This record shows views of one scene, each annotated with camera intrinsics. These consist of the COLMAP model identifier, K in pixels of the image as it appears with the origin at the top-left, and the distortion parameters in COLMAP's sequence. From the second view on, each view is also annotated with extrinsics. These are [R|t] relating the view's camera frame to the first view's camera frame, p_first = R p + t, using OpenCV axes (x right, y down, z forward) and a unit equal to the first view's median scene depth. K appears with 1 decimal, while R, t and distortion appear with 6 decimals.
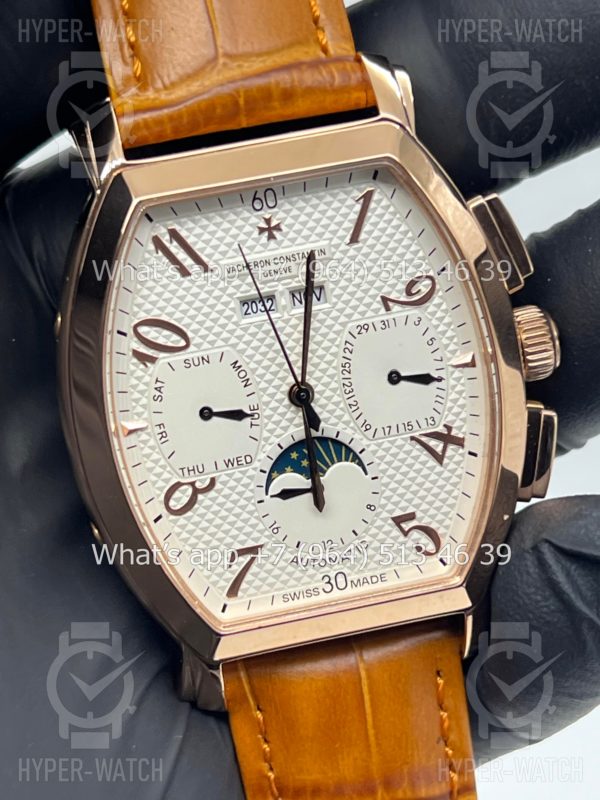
lens RADIAL K [[1782.9, 0, 300.0], [0, 1782.9, 400.0], [0, 0, 1]] dist [0.296199, -0.549897]
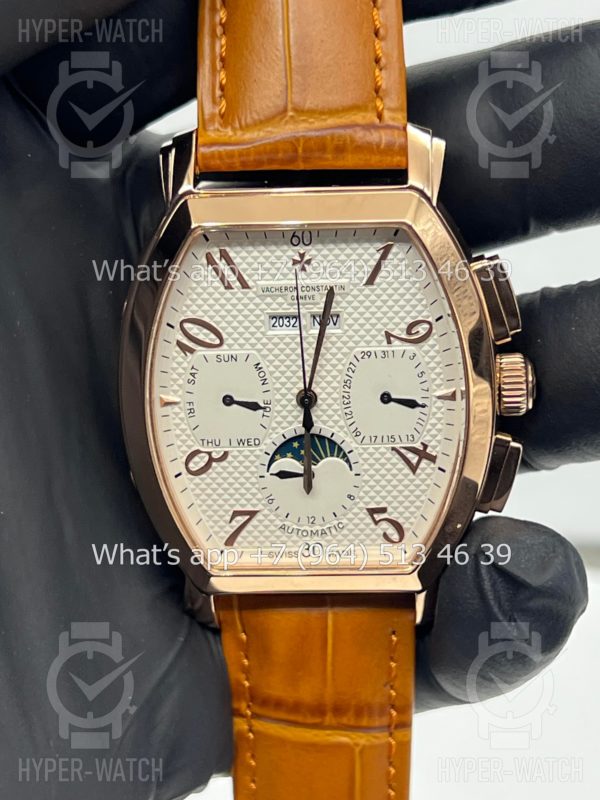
lens RADIAL K [[1782.9, 0, 300.0], [0, 1782.9, 400.0], [0, 0, 1]] dist [0.296199, -0.549897]
pose [[0.972508, 0.184728, -0.141789, 0.168602], [-0.165431, 0.976568, 0.137647, -0.168821], [0.163894, -0.110407, 0.980280, -0.195840]]
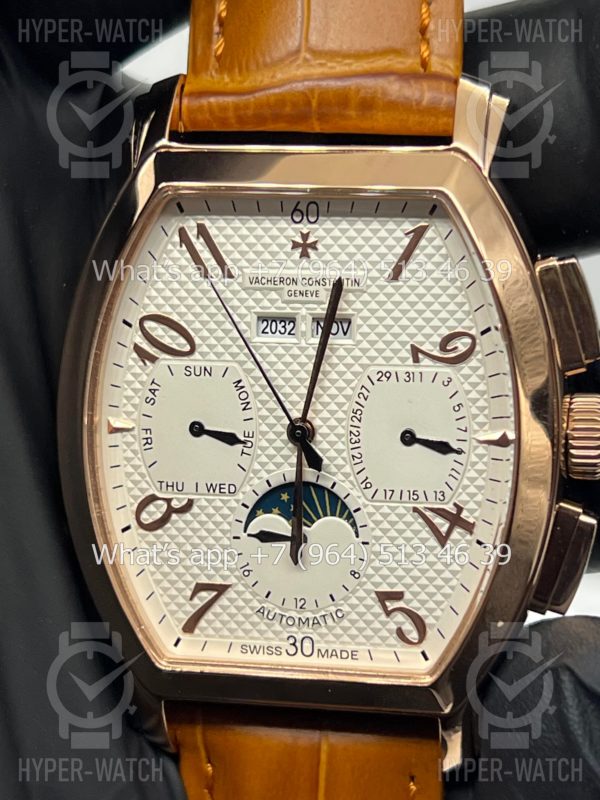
lens RADIAL K [[1782.9, 0, 300.0], [0, 1782.9, 400.0], [0, 0, 1]] dist [0.296199, -0.549897]
pose [[0.935977, 0.220108, -0.274772, 0.242748], [-0.223182, 0.974562, 0.020436, -0.037068], [0.272280, 0.042197, 0.961292, 0.134107]]
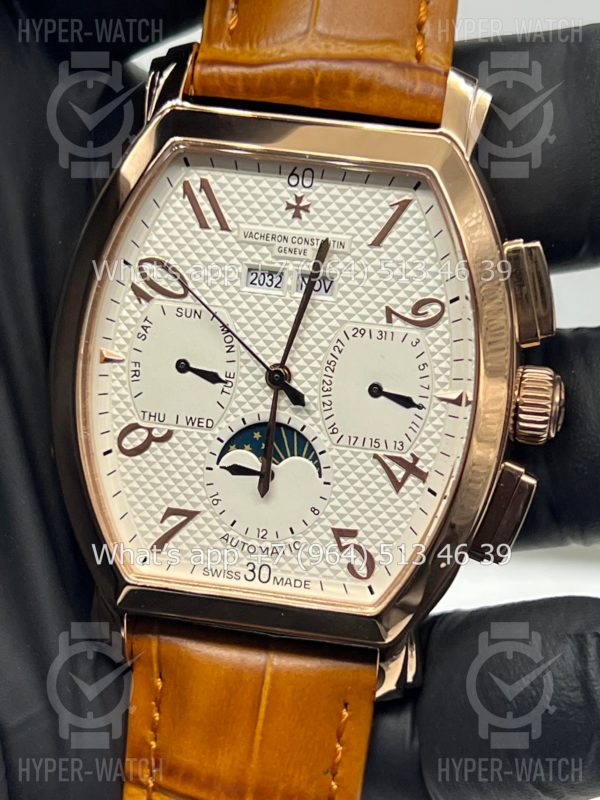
lens RADIAL K [[1782.9, 0, 300.0], [0, 1782.9, 400.0], [0, 0, 1]] dist [0.296199, -0.549897]
pose [[0.927780, 0.300820, -0.220752, 0.232185], [-0.312081, 0.949900, -0.017186, 0.022115], [0.204522, 0.084837, 0.975179, 0.042411]]
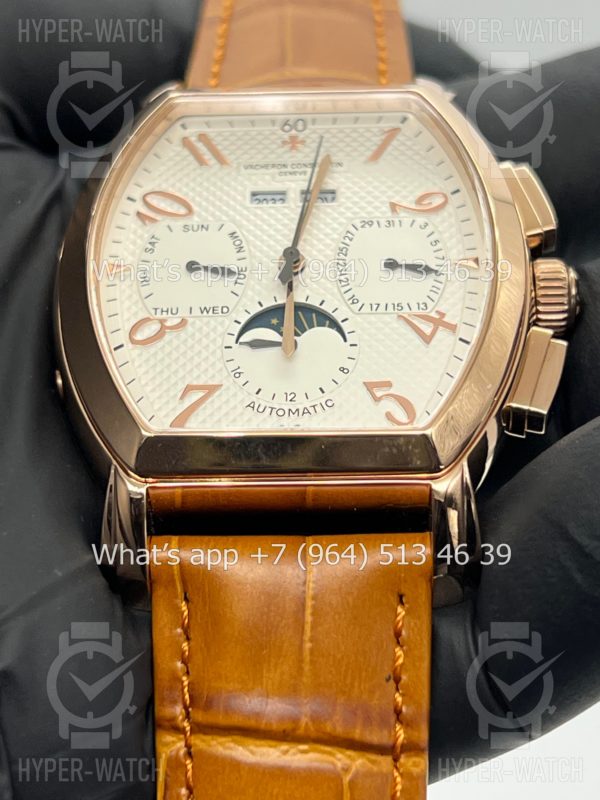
lens RADIAL K [[1782.9, 0, 300.0], [0, 1782.9, 400.0], [0, 0, 1]] dist [0.296199, -0.549897]
pose [[0.967569, 0.047680, -0.248065, 0.249258], [-0.206132, 0.716663, -0.666261, 0.696067], [0.146012, 0.695788, 0.703250, 0.366161]]
